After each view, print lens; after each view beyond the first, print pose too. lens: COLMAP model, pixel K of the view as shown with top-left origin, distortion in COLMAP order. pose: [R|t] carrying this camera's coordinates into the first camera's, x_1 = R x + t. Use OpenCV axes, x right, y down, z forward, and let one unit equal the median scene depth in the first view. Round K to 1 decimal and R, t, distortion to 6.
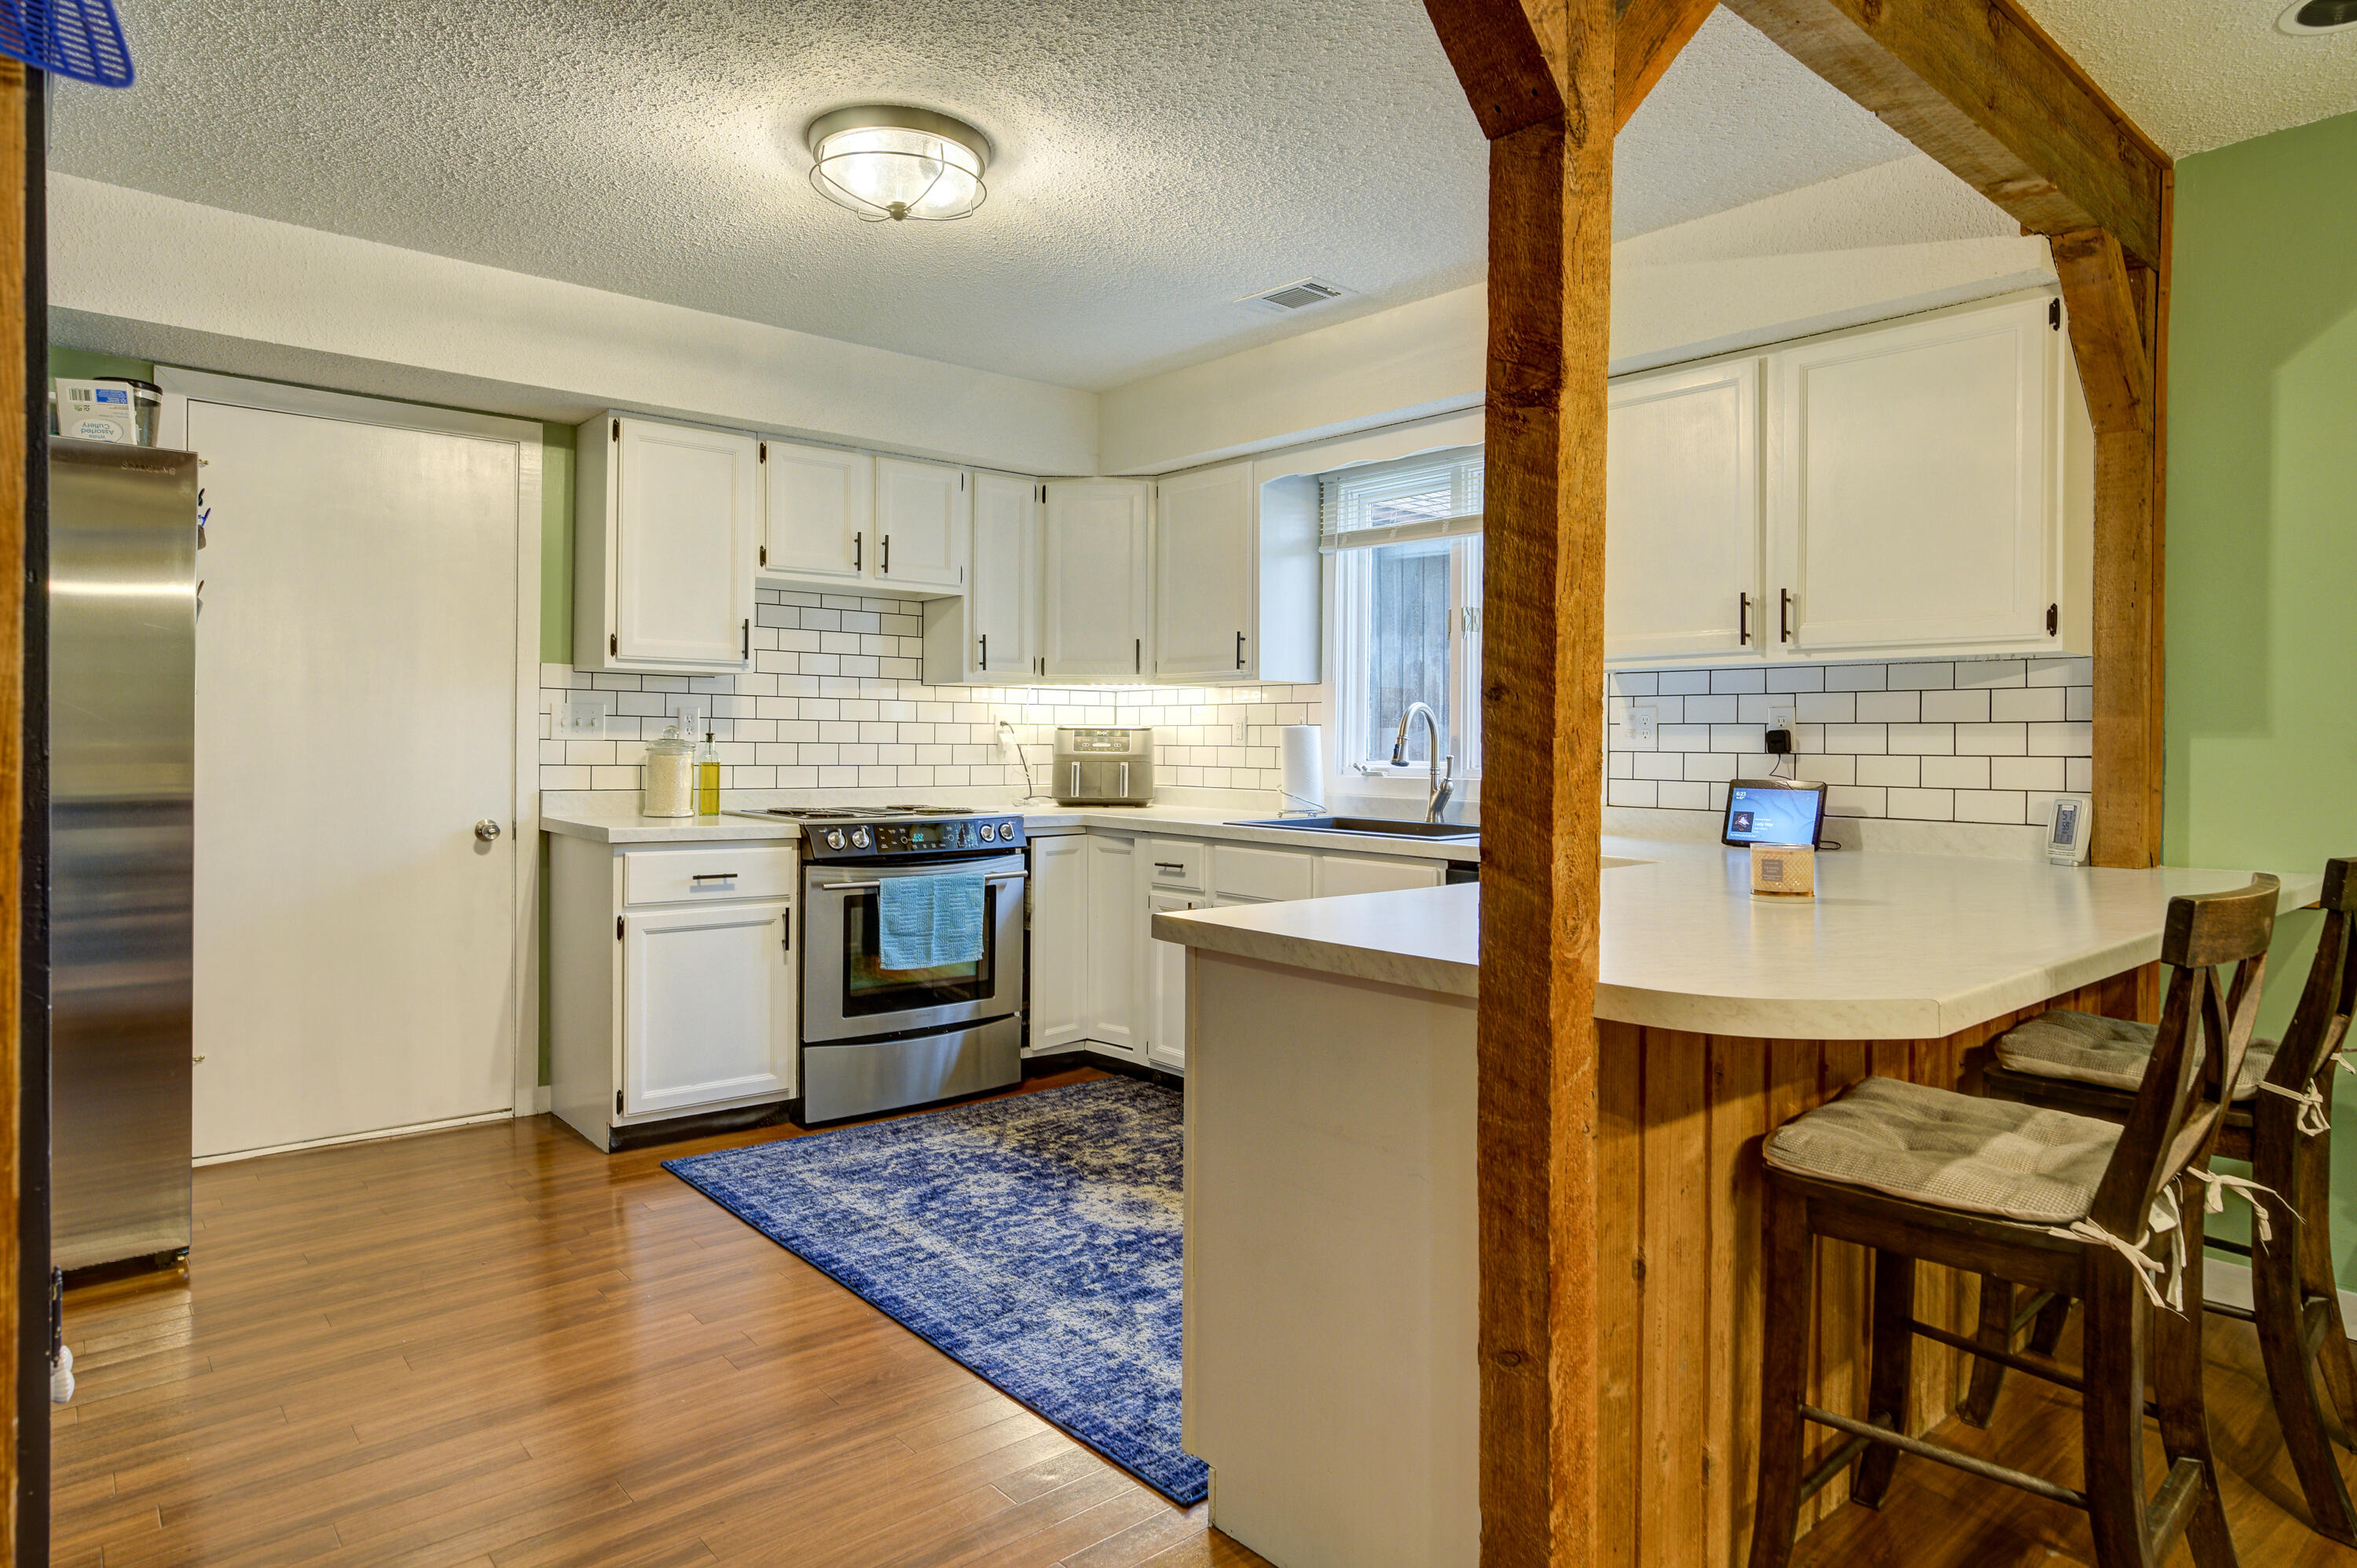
lens RADIAL K [[1375.0, 0, 1178.1], [0, 1375.0, 766.0], [0, 0, 1]] dist [-0.029661, 0.000963]
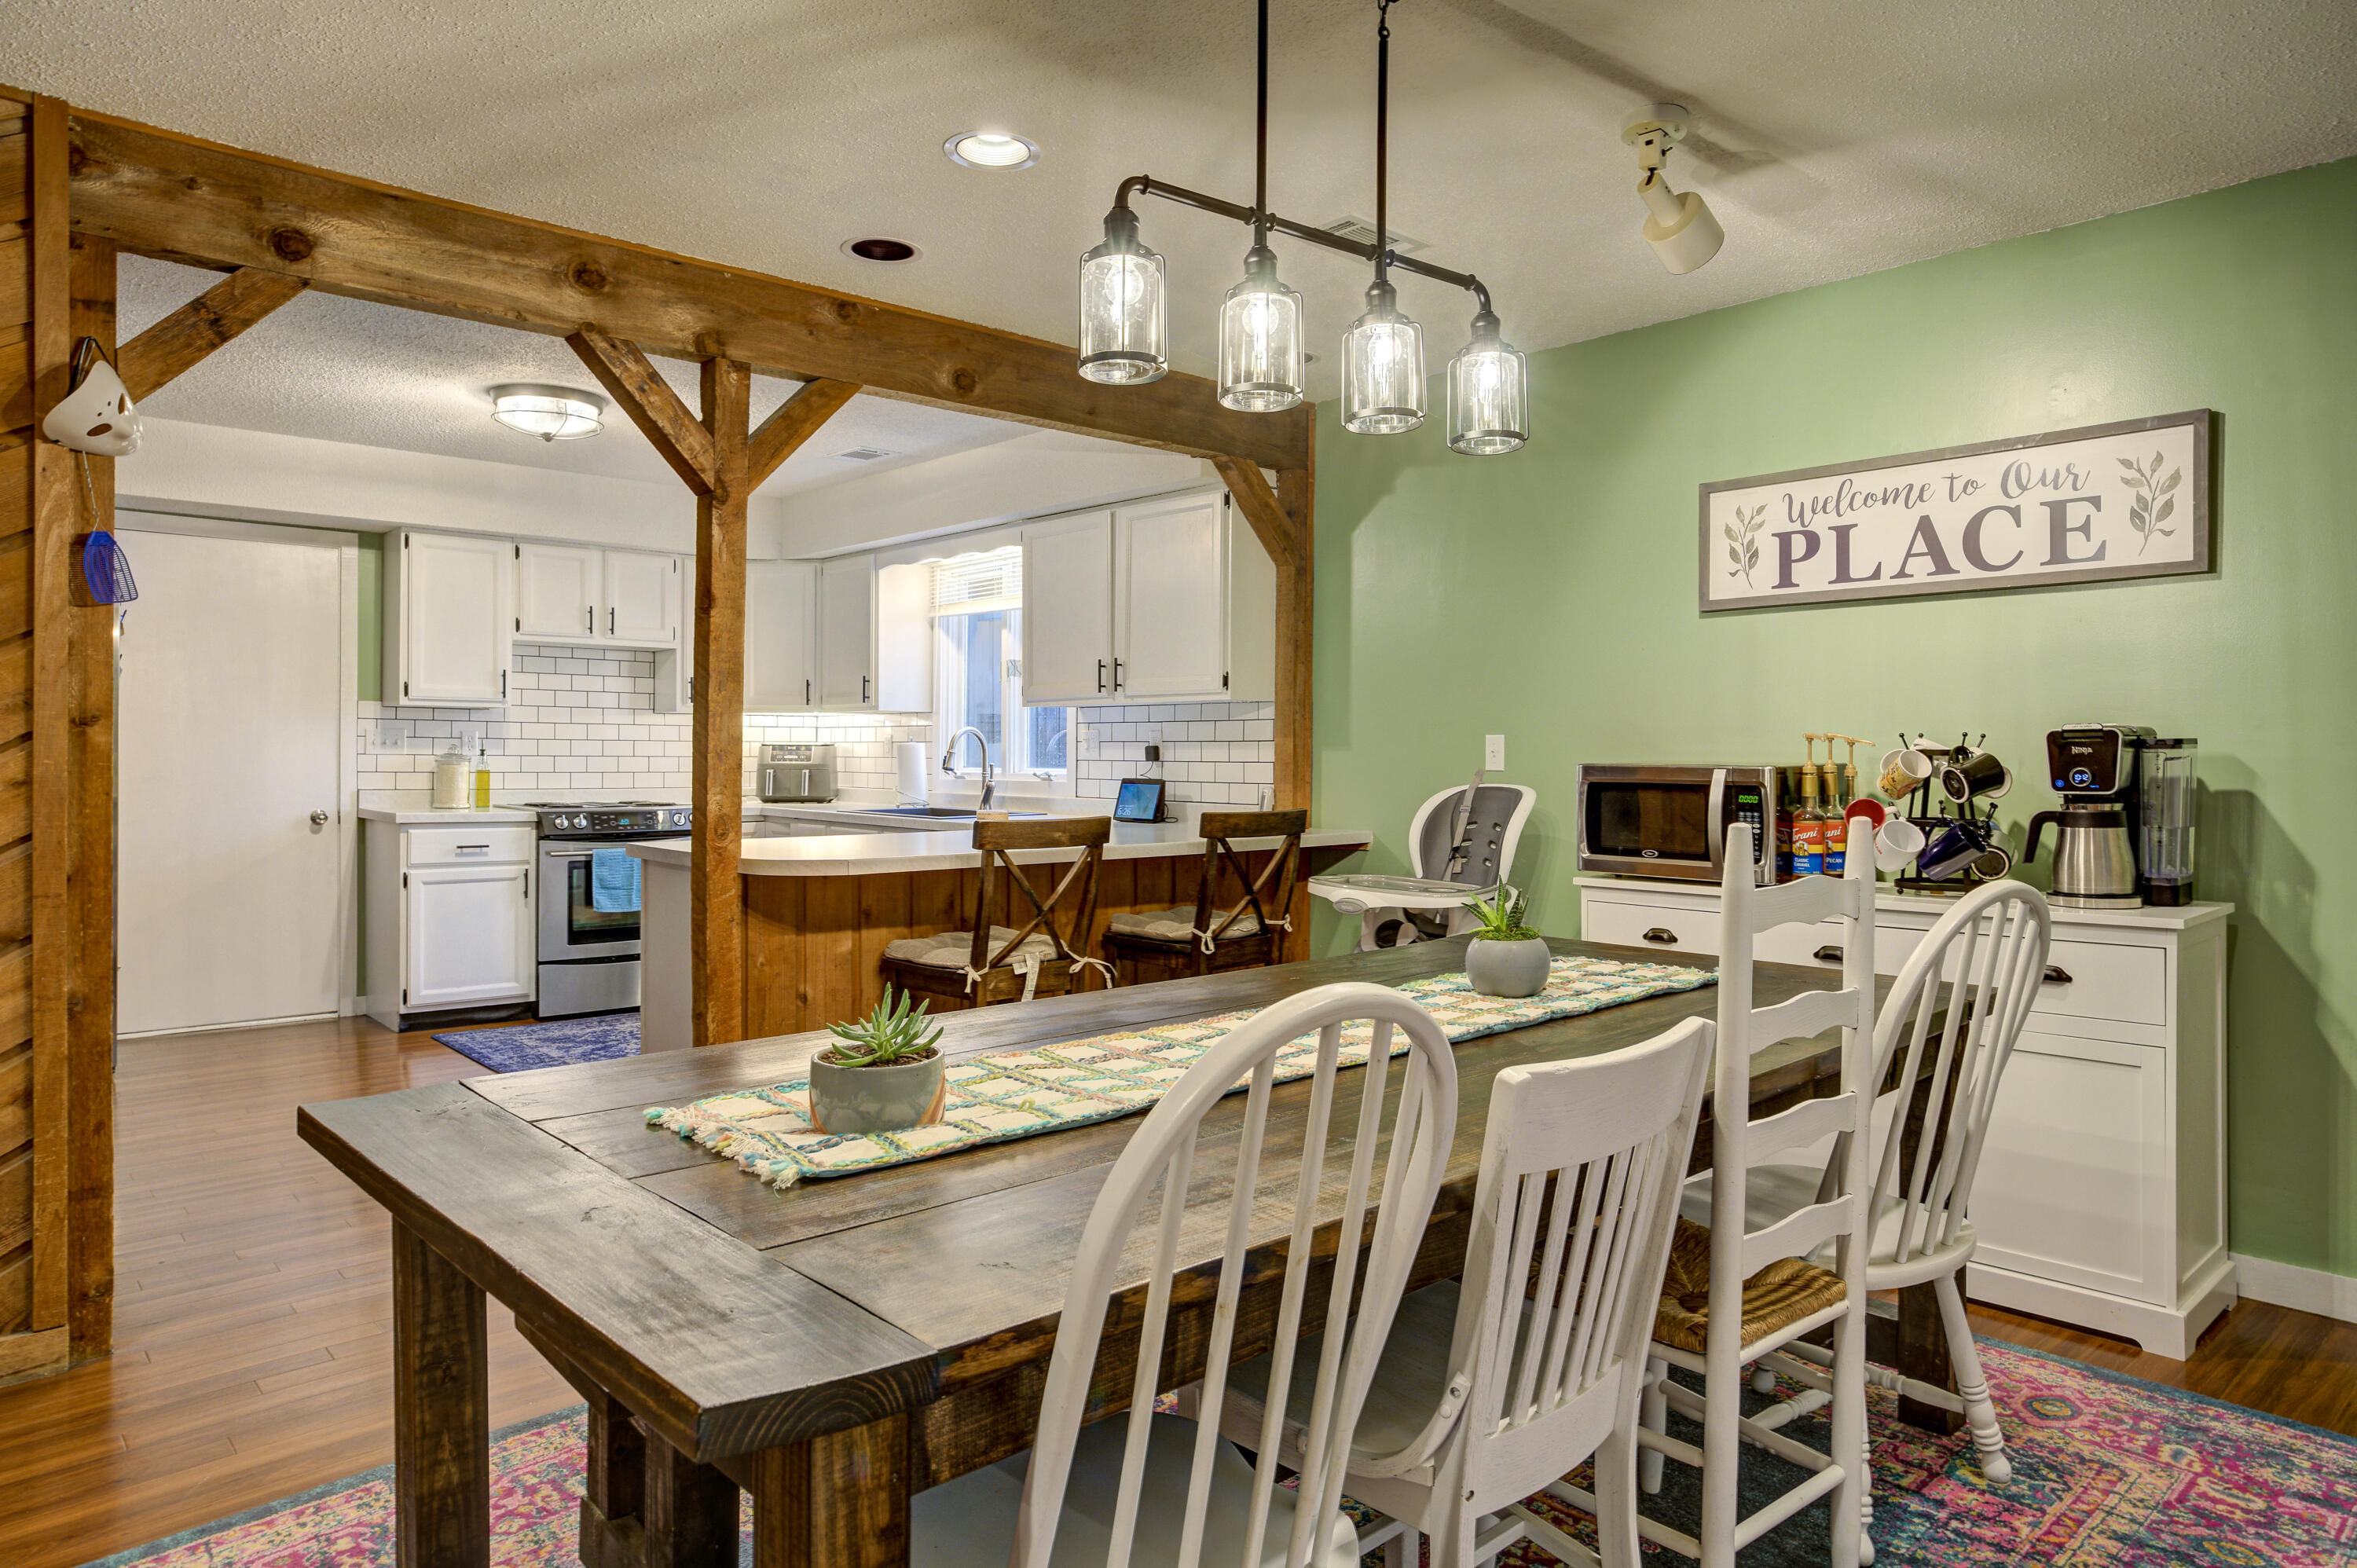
lens RADIAL K [[1505.1, 0, 1178.5], [0, 1505.1, 784.0], [0, 0, 1]] dist [-0.001367, 0.000068]
pose [[0.999977, -0.002936, 0.006086, 0.390562], [0.002917, 0.999991, 0.003126, 0.009656], [-0.006095, -0.003108, 0.999977, -0.593054]]
